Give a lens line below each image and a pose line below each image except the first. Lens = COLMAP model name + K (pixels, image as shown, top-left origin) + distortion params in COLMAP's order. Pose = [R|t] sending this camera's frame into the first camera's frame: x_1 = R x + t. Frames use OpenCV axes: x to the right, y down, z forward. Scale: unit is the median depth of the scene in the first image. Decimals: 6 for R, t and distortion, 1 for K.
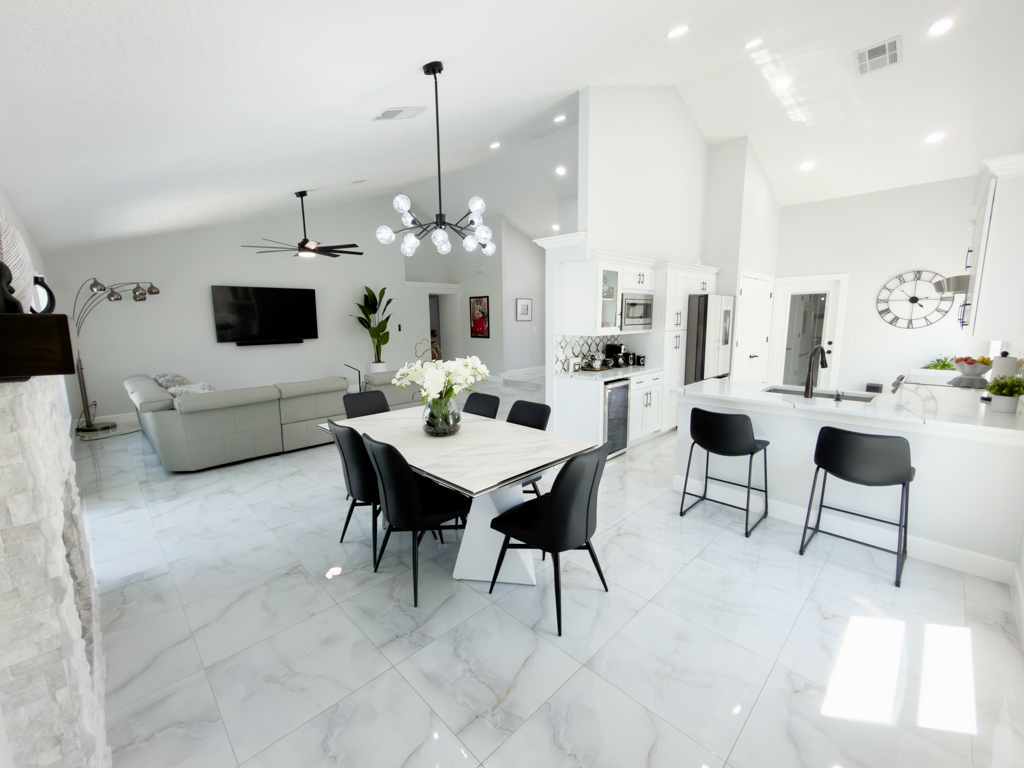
lens RADIAL K [[414.9, 0, 517.6], [0, 414.9, 383.4], [0, 0, 1]] dist [-0.004181, -0.000528]
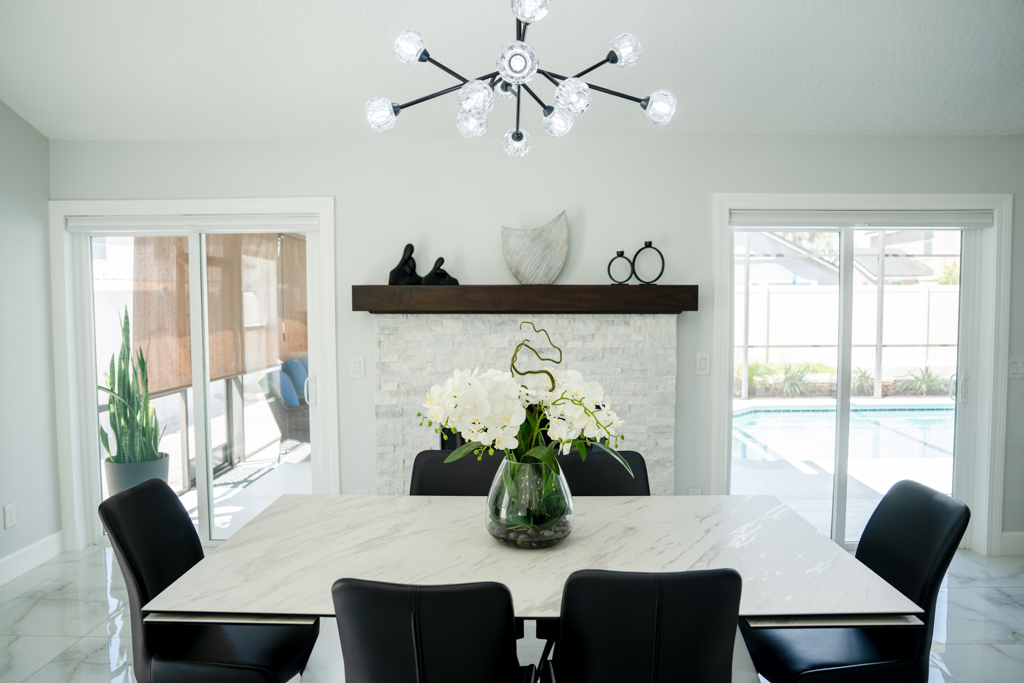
lens RADIAL K [[697.9, 0, 516.5], [0, 697.9, 335.1], [0, 0, 1]] dist [-0.082832, 0.050432]
pose [[-0.721930, 0.040312, -0.690791, 0.126760], [-0.097555, 0.982401, 0.159282, -0.082389], [0.685055, 0.182381, -0.705292, 0.556829]]
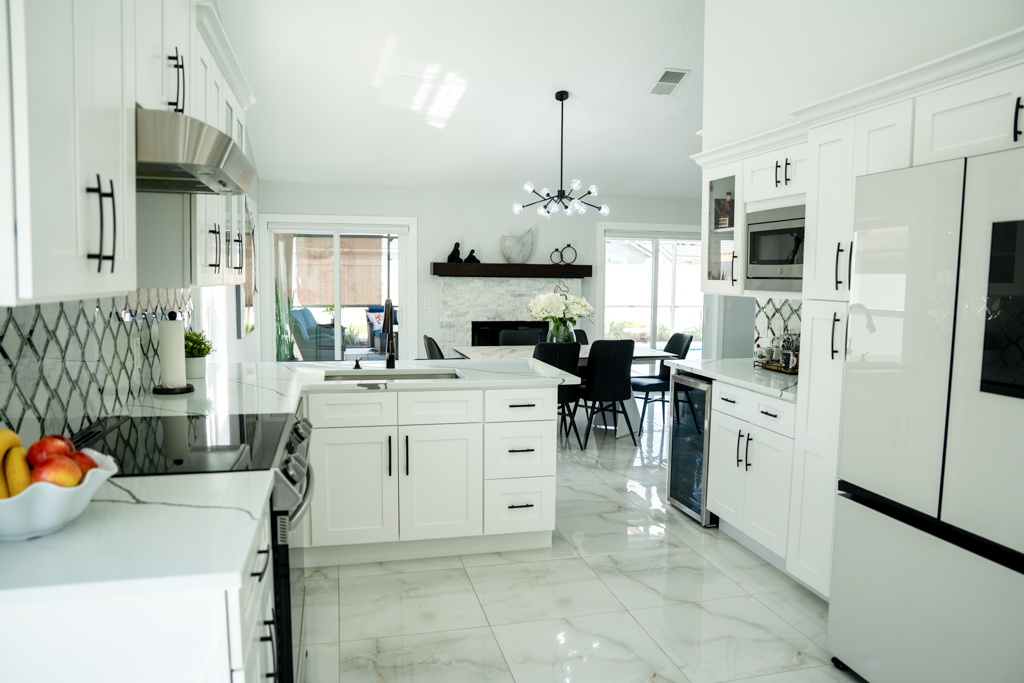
lens RADIAL K [[697.9, 0, 508.4], [0, 697.9, 338.7], [0, 0, 1]] dist [-0.082832, 0.050432]
pose [[-0.528259, 0.076978, -0.845586, 0.688842], [-0.134893, 0.975625, 0.173087, -0.109847], [0.838299, 0.205498, -0.505000, 0.752932]]
